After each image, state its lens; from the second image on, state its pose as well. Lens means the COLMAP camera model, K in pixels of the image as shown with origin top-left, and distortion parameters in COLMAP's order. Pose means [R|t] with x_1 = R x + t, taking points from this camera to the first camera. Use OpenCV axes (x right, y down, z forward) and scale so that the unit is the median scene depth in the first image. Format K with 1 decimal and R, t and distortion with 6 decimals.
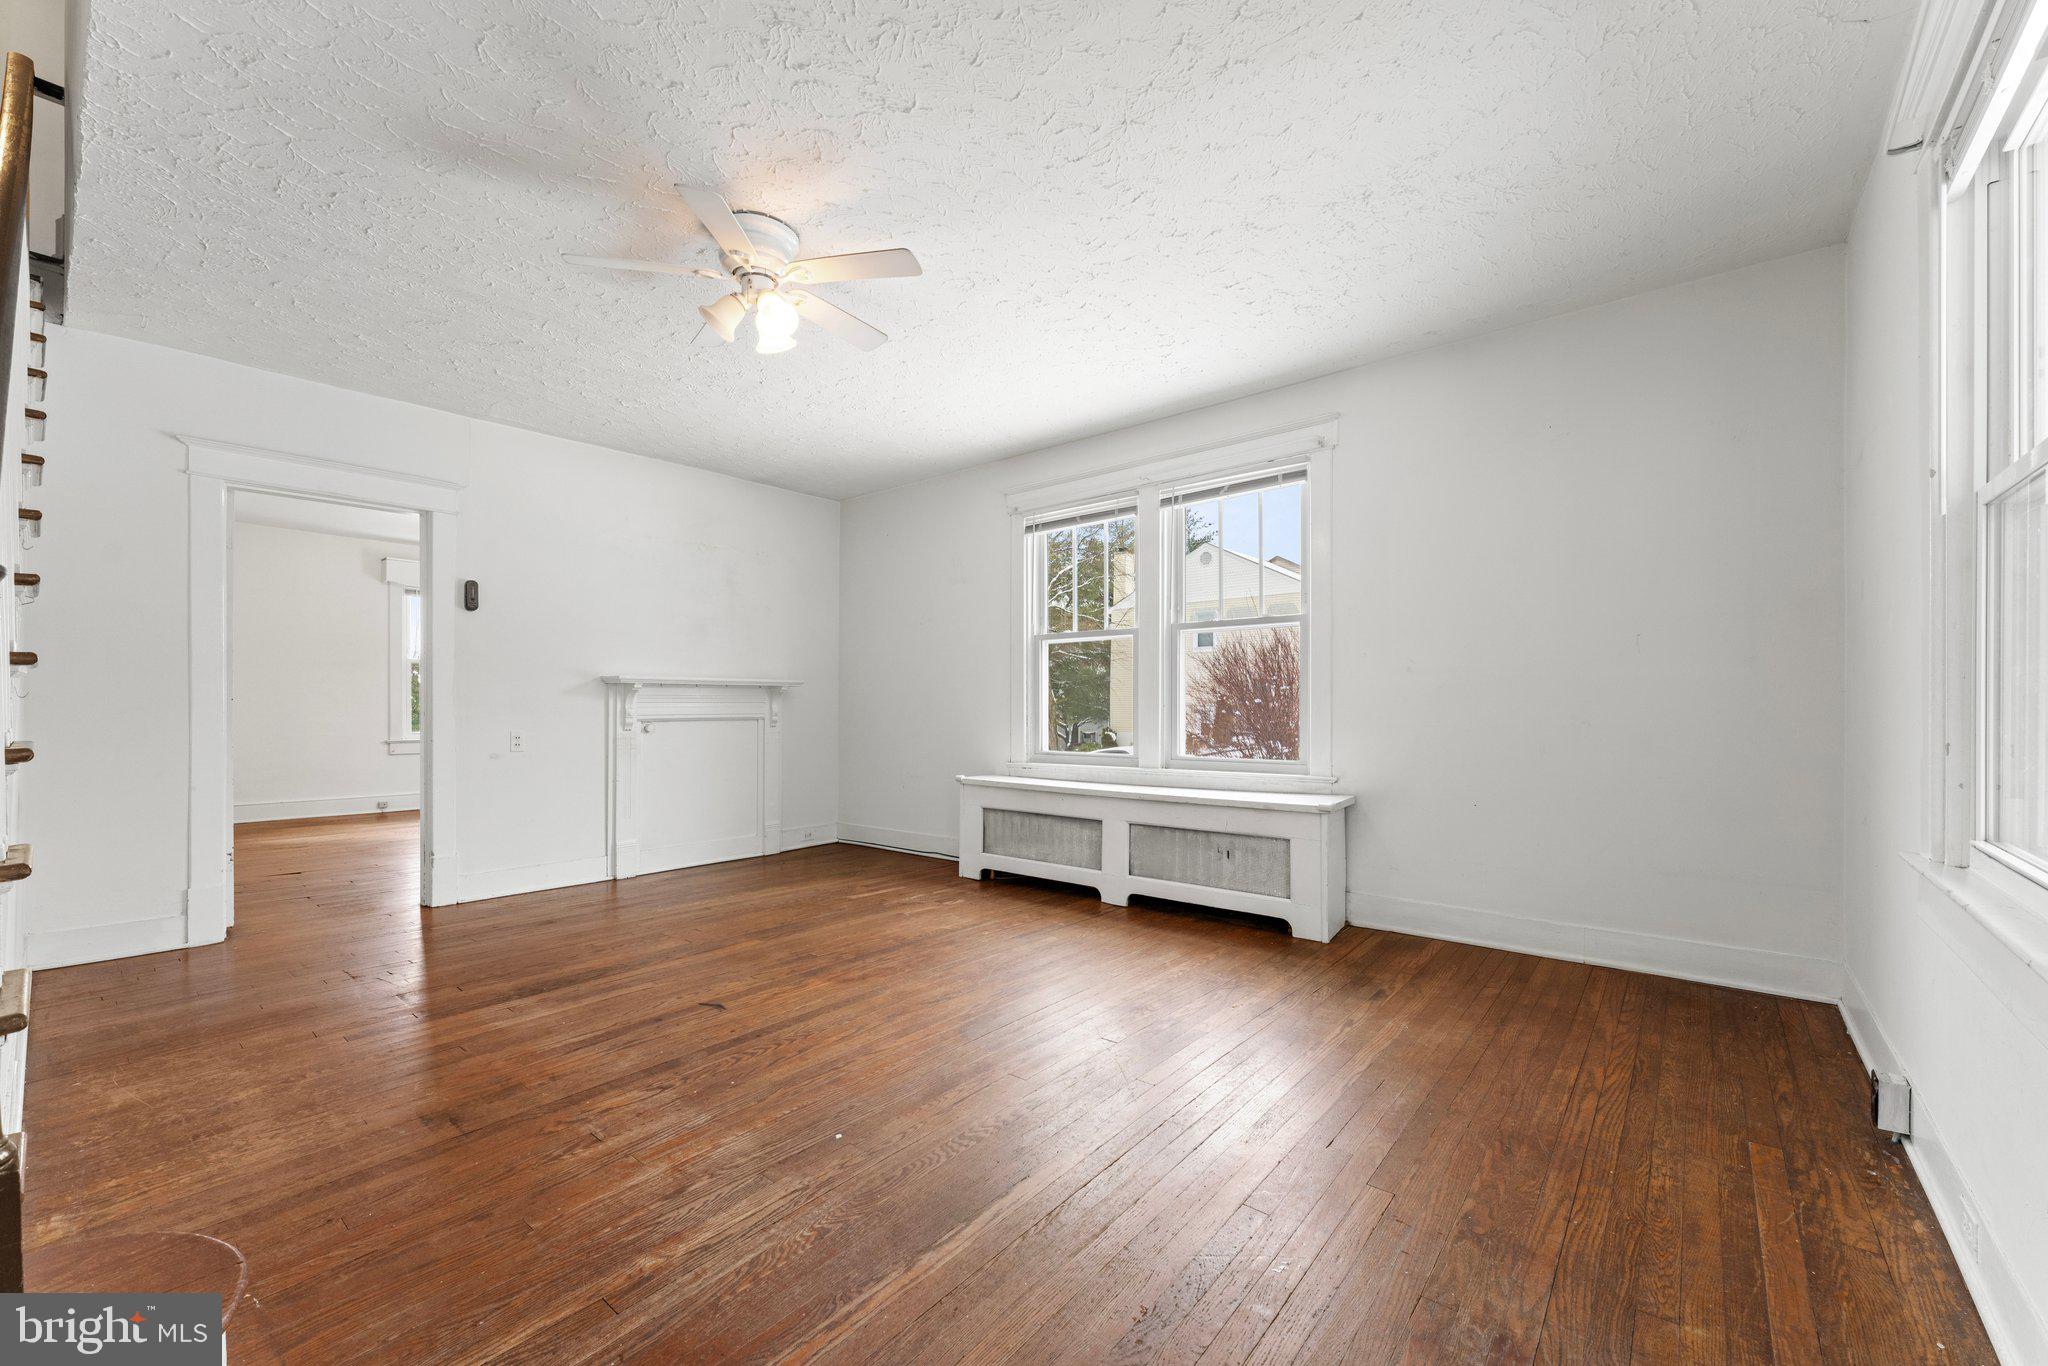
lens RADIAL K [[824.4, 0, 1019.8], [0, 824.4, 696.0], [0, 0, 1]] dist [-0.000318, -0.000597]
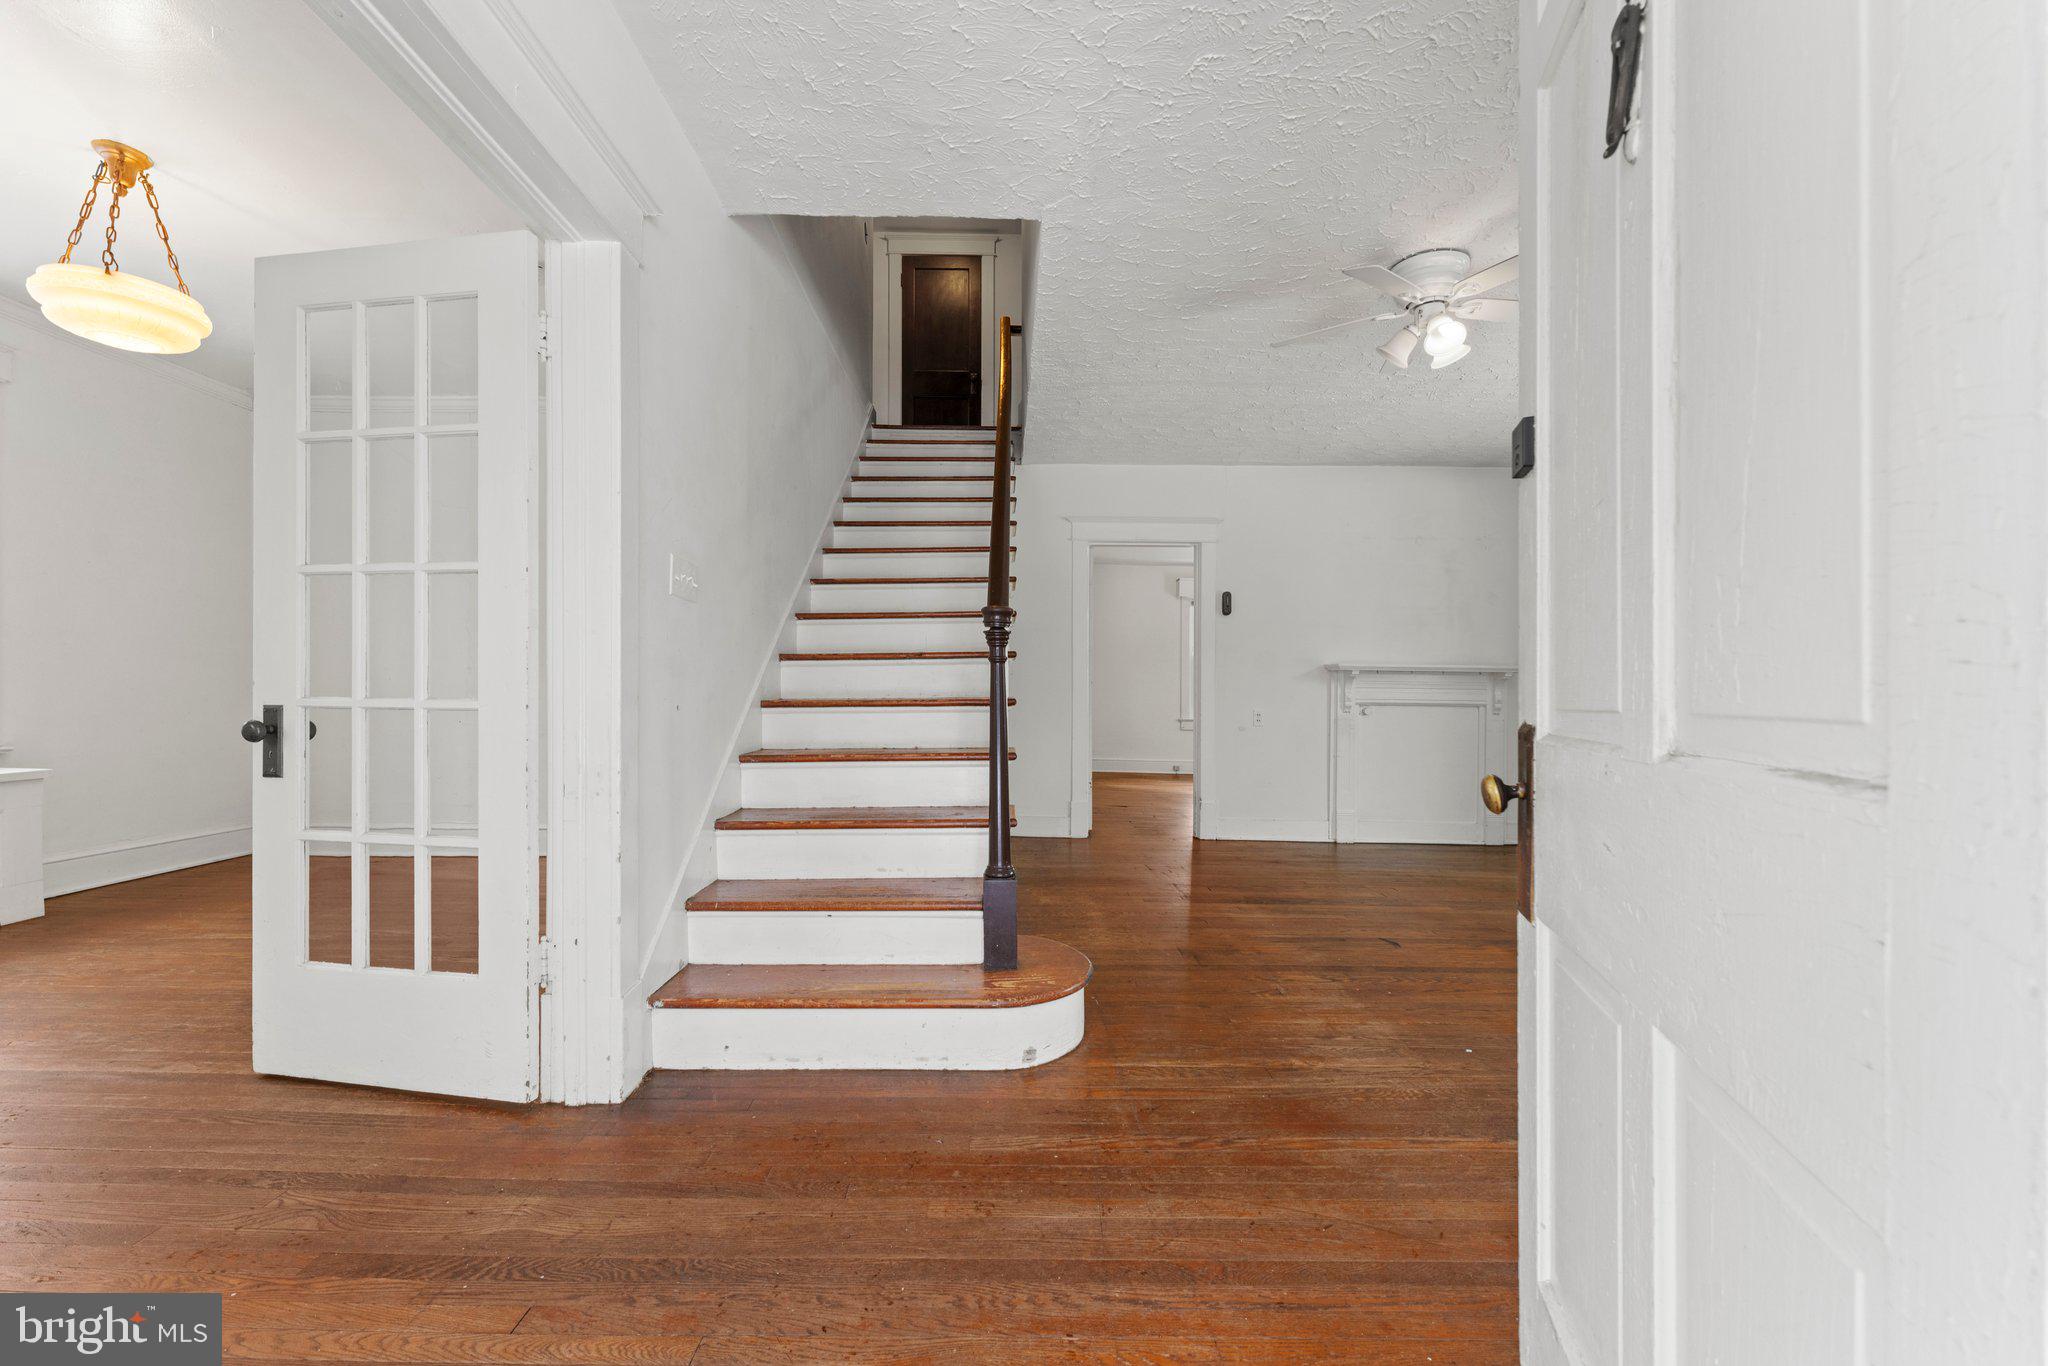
lens RADIAL K [[824.4, 0, 1008.2], [0, 824.4, 699.9], [0, 0, 1]] dist [-0.000318, -0.000597]
pose [[0.647312, 0.013049, -0.762114, 0.151181], [-0.003211, 0.999891, 0.014392, 0.018111], [0.762219, -0.006869, 0.647283, -0.150724]]
